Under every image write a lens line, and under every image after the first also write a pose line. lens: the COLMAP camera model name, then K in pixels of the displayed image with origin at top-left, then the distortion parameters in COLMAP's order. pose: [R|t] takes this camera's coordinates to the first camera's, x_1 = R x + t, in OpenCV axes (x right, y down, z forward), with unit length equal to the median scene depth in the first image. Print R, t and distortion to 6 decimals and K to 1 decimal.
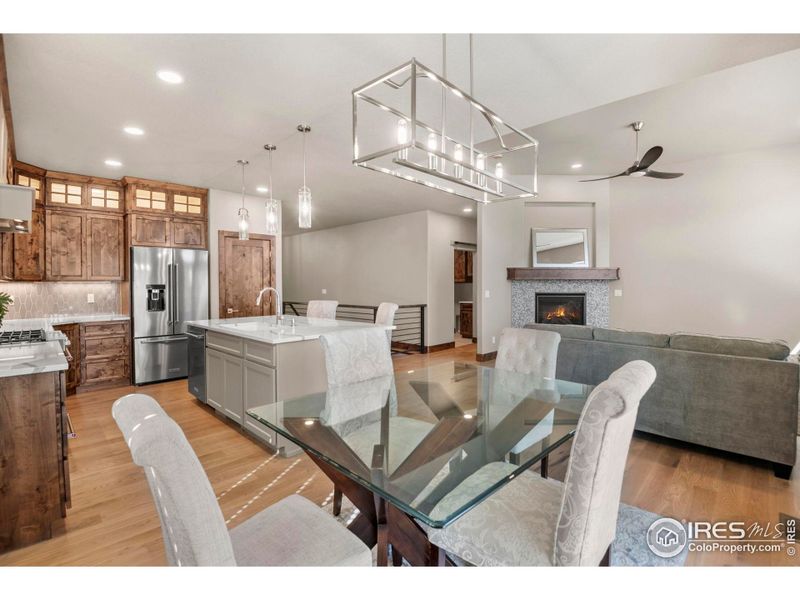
lens RADIAL K [[376.9, 0, 399.0], [0, 376.9, 290.3], [0, 0, 1]] dist [-0.010467, -0.012076]
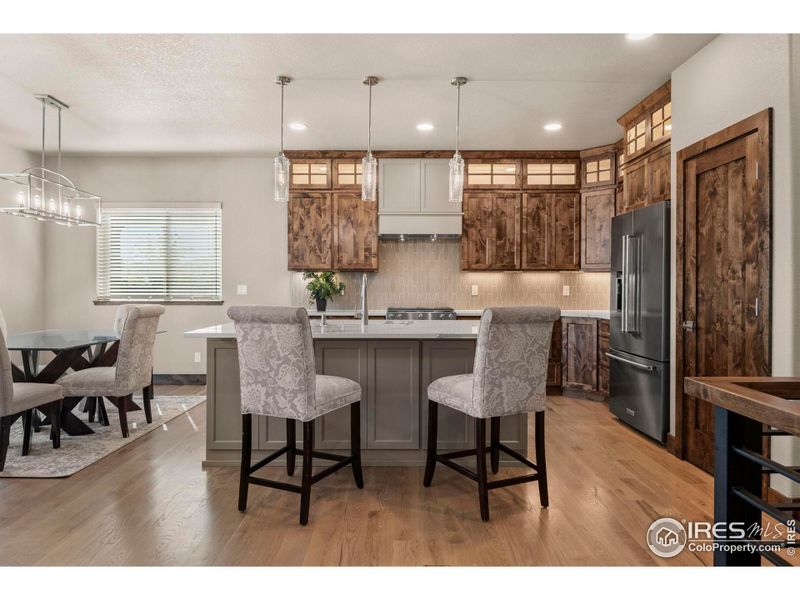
lens RADIAL K [[496.5, 0, 394.3], [0, 496.5, 288.0], [0, 0, 1]] dist [0.030470, -0.033535]
pose [[-0.710604, 0.005874, -0.703567, 0.223904], [-0.009650, 0.999790, 0.018094, 0.002129], [0.703526, 0.019647, -0.710398, 1.261425]]
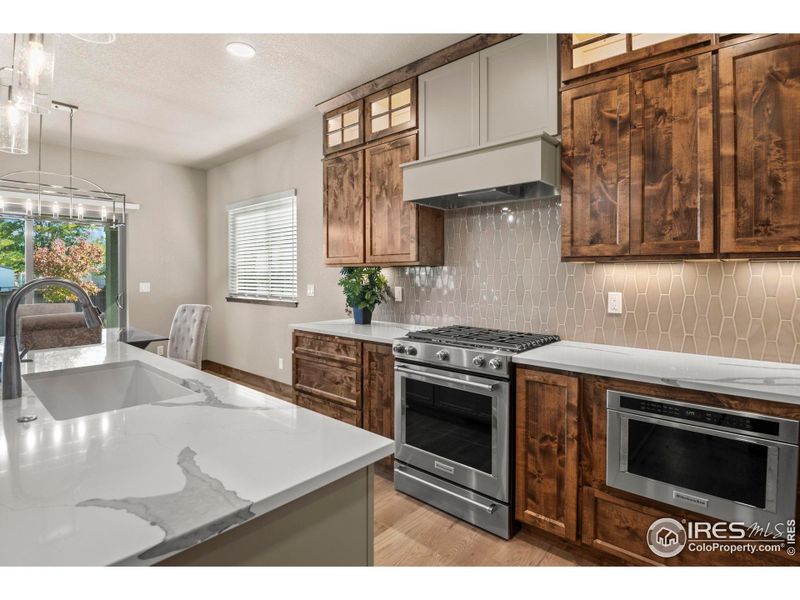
lens RADIAL K [[410.1, 0, 406.8], [0, 410.1, 278.4], [0, 0, 1]] dist [-0.017263, -0.008198]
pose [[-0.997675, 0.005298, -0.067947, -0.460422], [0.003633, 0.999690, 0.024613, -0.010933], [0.068056, 0.024308, -0.997385, 0.995277]]
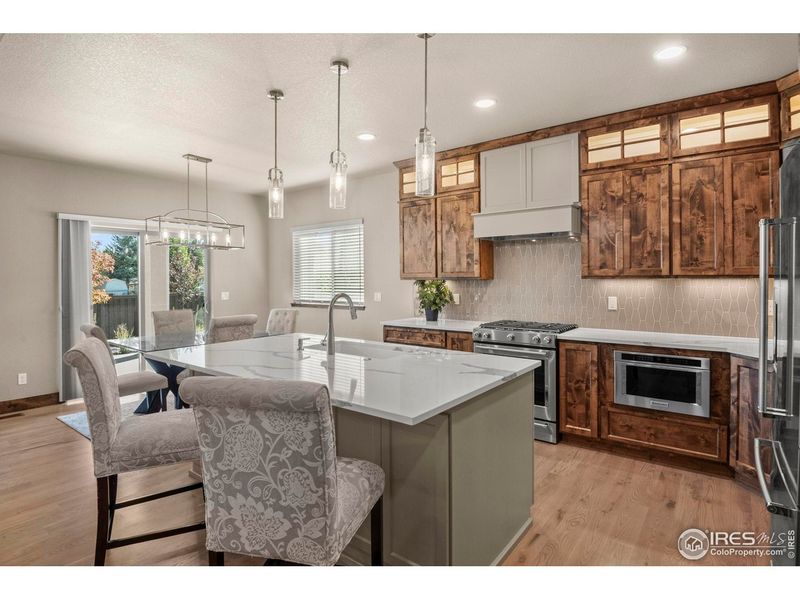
lens RADIAL K [[416.6, 0, 404.2], [0, 416.6, 280.9], [0, 0, 1]] dist [-0.011518, -0.011039]
pose [[-0.991190, 0.011911, -0.131912, -0.260603], [0.009370, 0.999759, 0.019871, -0.029858], [0.132116, 0.018460, -0.991062, 1.239985]]
